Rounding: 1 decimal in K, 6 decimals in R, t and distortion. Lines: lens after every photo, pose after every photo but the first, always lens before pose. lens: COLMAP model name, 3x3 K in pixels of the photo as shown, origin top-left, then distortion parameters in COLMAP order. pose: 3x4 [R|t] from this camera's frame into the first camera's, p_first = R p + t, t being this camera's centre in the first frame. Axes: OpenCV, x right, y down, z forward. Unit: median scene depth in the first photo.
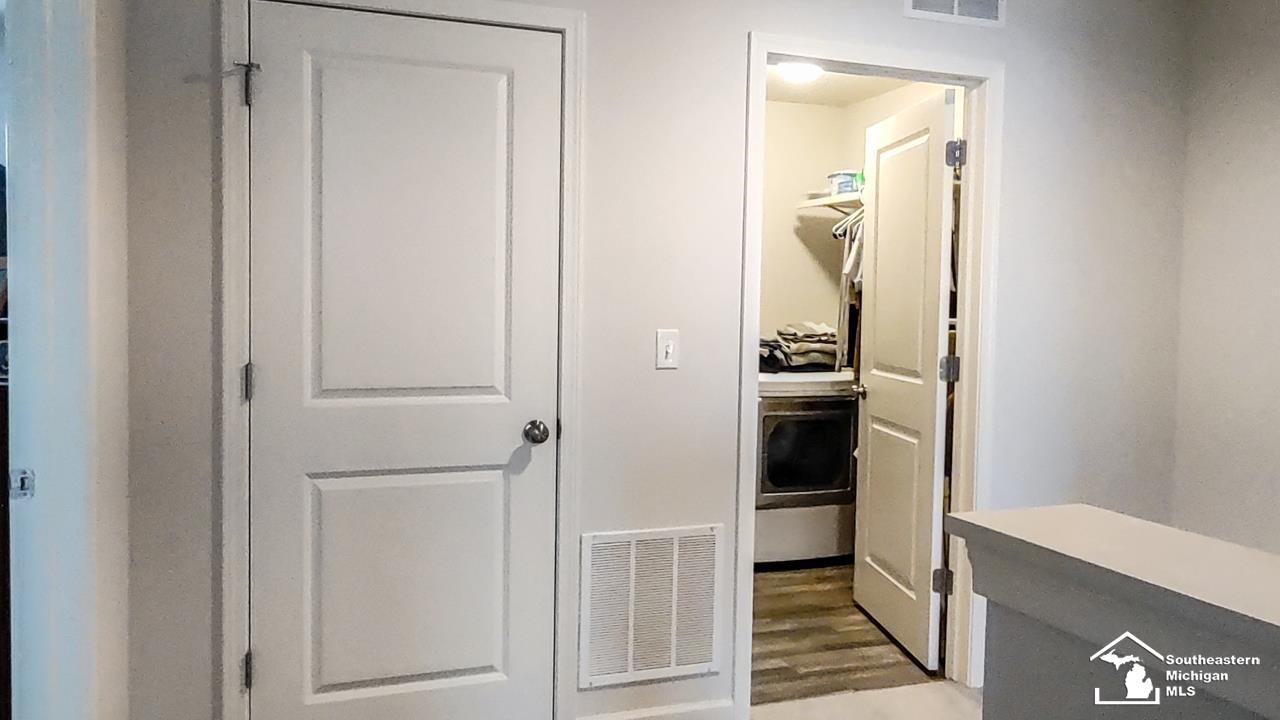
lens RADIAL K [[986.0, 0, 640.0], [0, 986.0, 360.0], [0, 0, 1]] dist [0.058488, -0.000346]
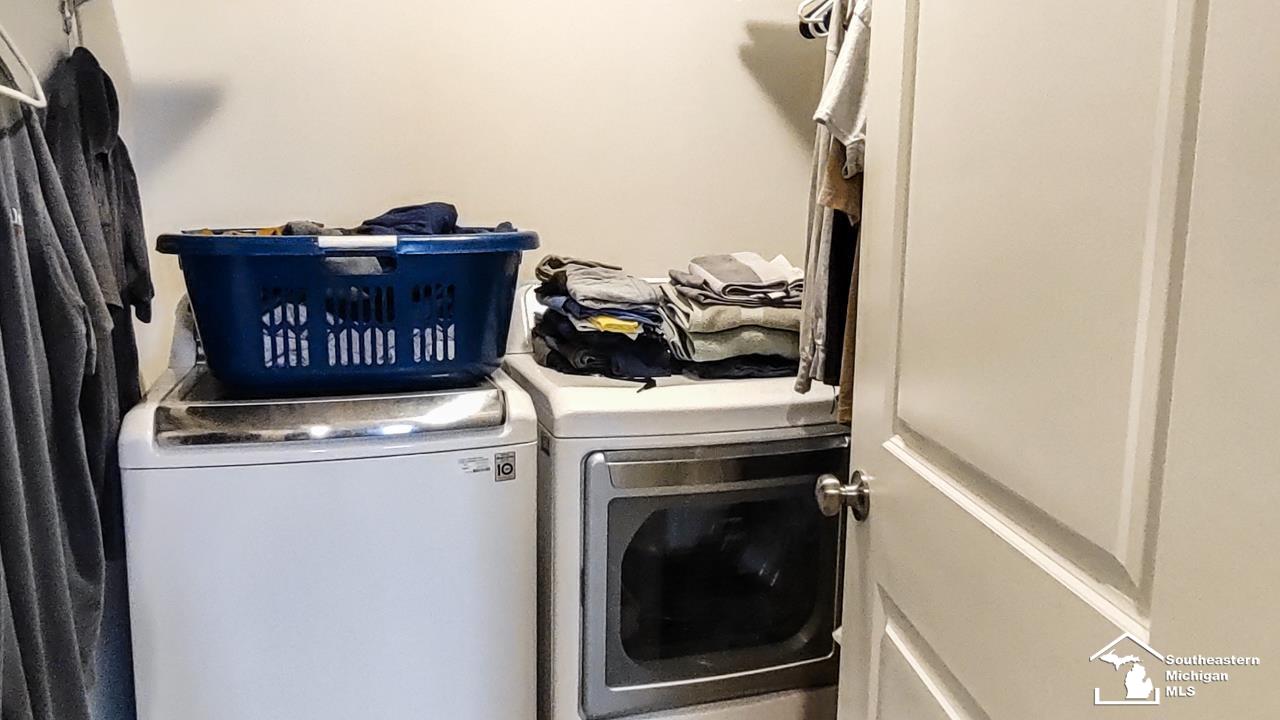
lens RADIAL K [[986.0, 0, 640.0], [0, 986.0, 360.0], [0, 0, 1]] dist [0.058488, -0.000346]
pose [[0.999740, 0.001136, -0.022755, 0.140720], [0.001086, 0.995247, 0.097378, -0.035114], [0.022757, -0.097377, 0.994987, 0.594691]]
